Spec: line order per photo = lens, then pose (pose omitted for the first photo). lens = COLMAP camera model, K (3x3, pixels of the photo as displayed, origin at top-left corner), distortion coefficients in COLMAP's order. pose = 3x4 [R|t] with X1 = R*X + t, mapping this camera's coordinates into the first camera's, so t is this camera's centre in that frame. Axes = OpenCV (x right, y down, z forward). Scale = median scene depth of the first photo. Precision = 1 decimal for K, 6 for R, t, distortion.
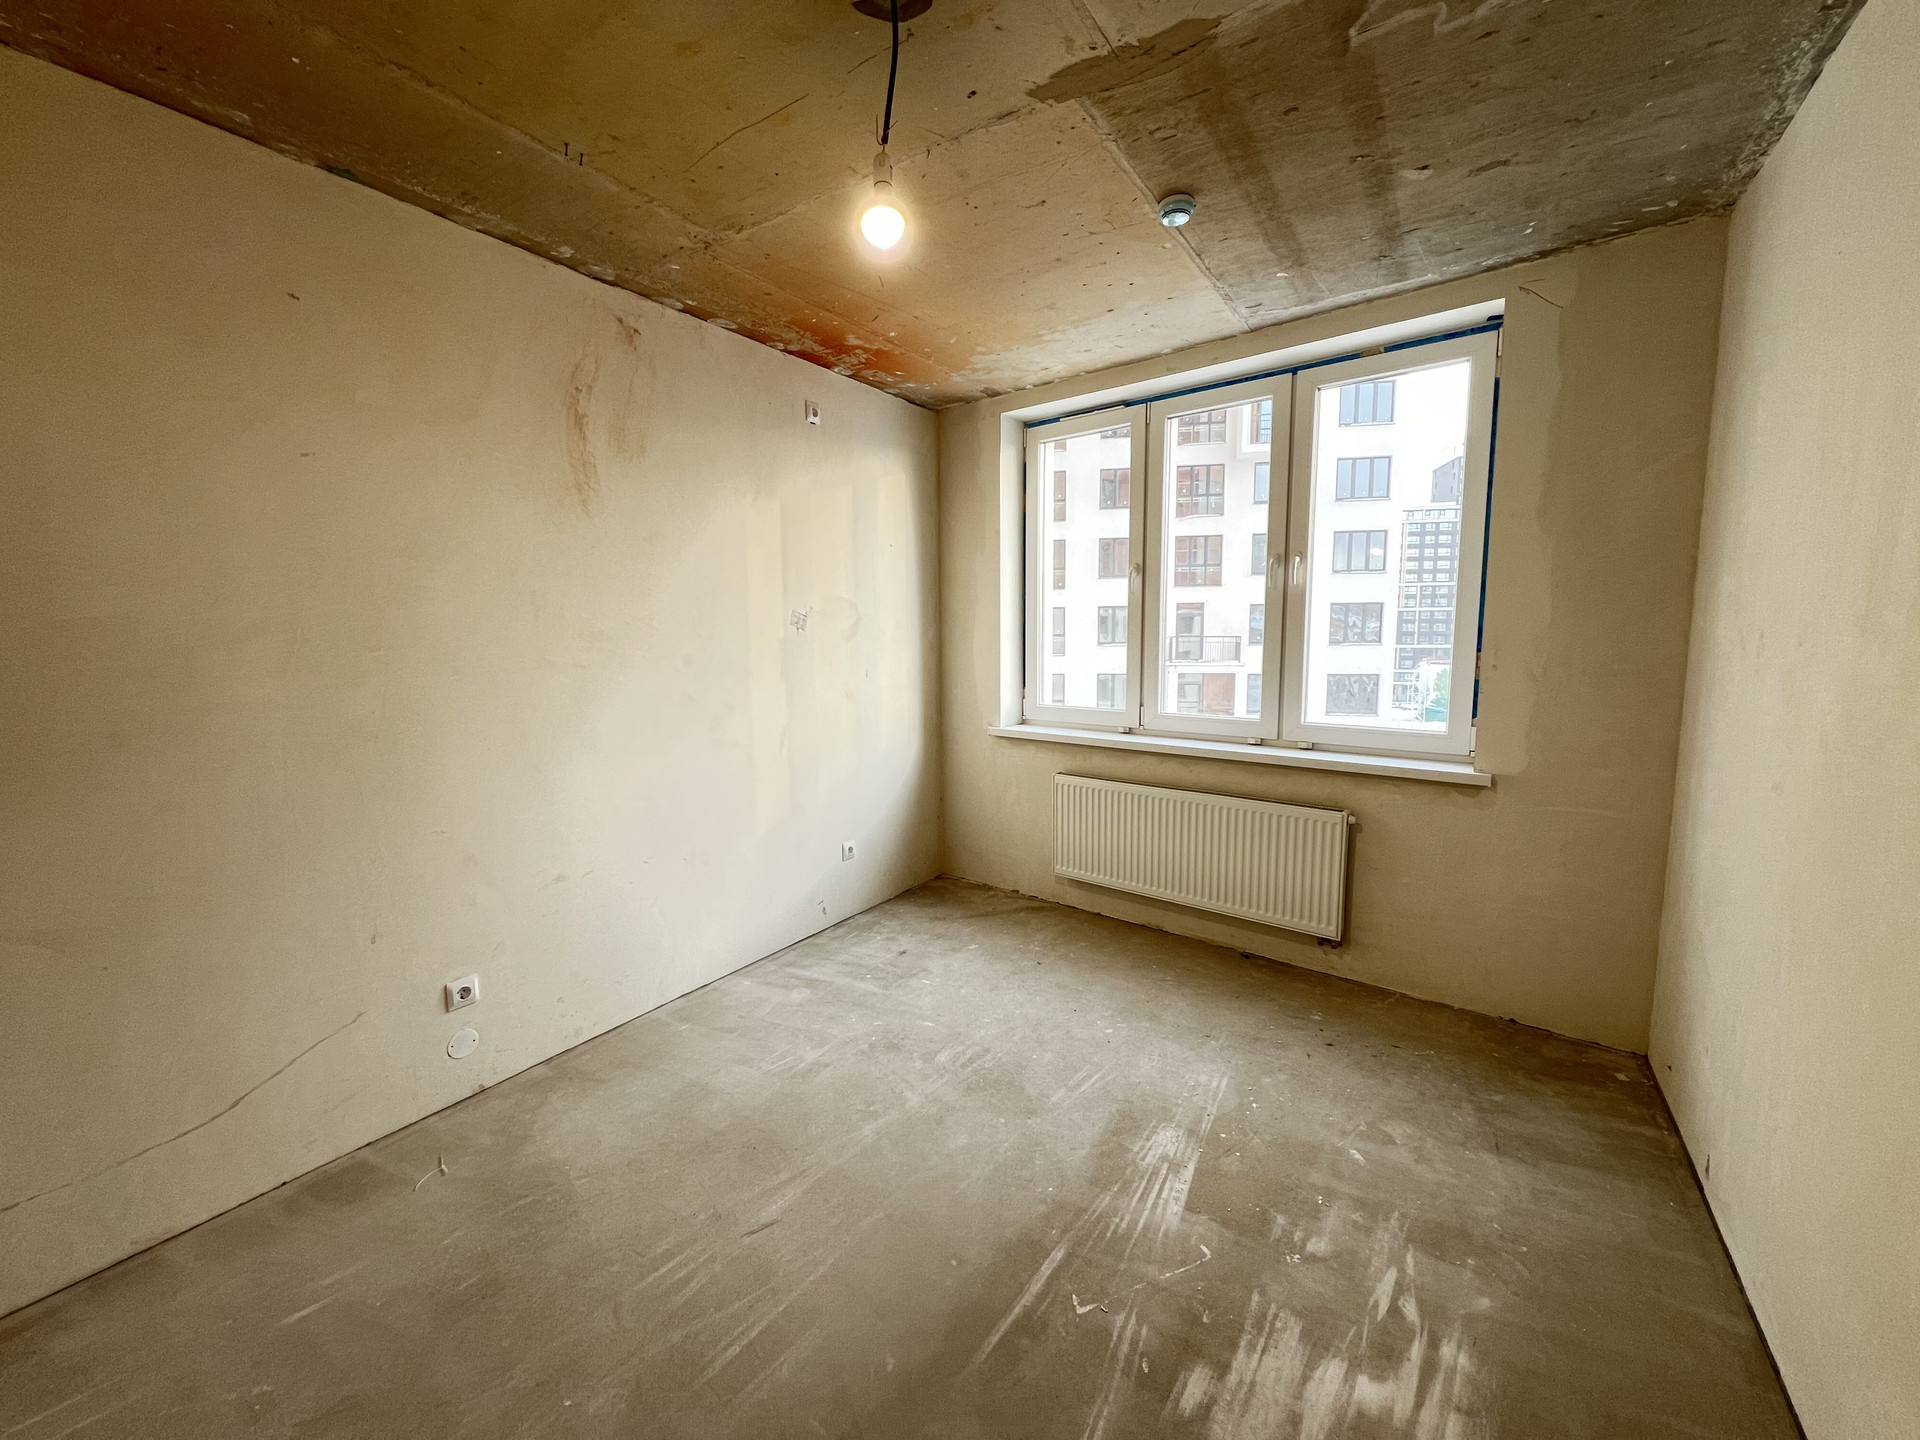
lens RADIAL K [[772.2, 0, 955.1], [0, 772.2, 715.0], [0, 0, 1]] dist [0.000579, 0.000133]
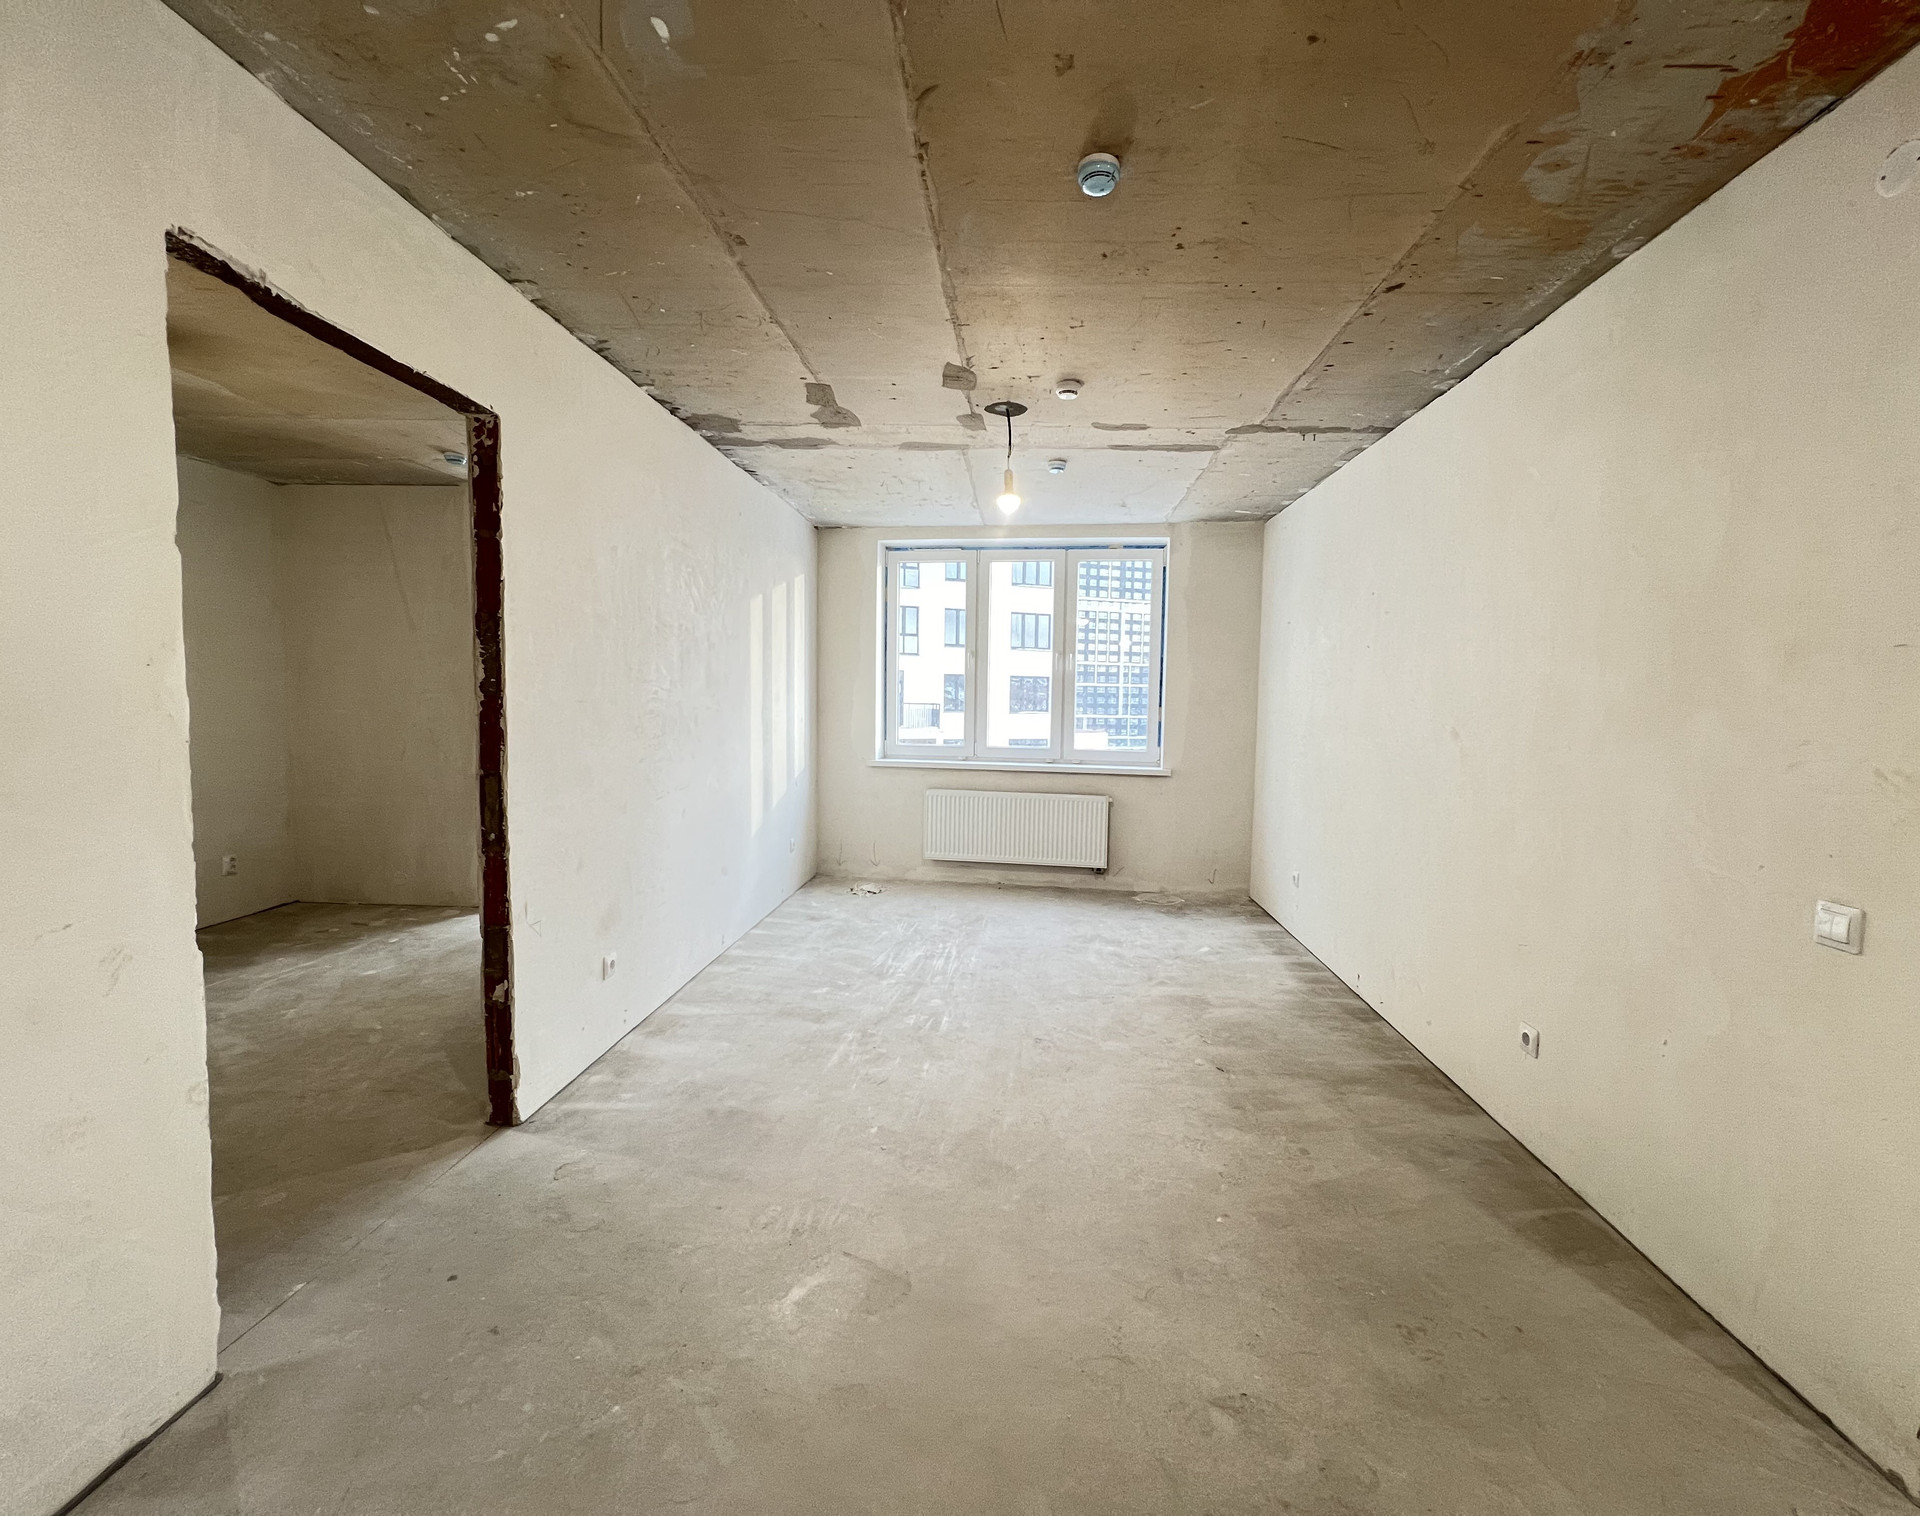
lens RADIAL K [[808.4, 0, 1004.8], [0, 808.4, 753.3], [0, 0, 1]] dist [-0.000712, -0.000025]
pose [[0.855994, -0.014669, 0.516778, -0.674191], [0.034926, 0.998955, -0.029496, 0.073395], [-0.515805, 0.043297, 0.855611, -0.504245]]
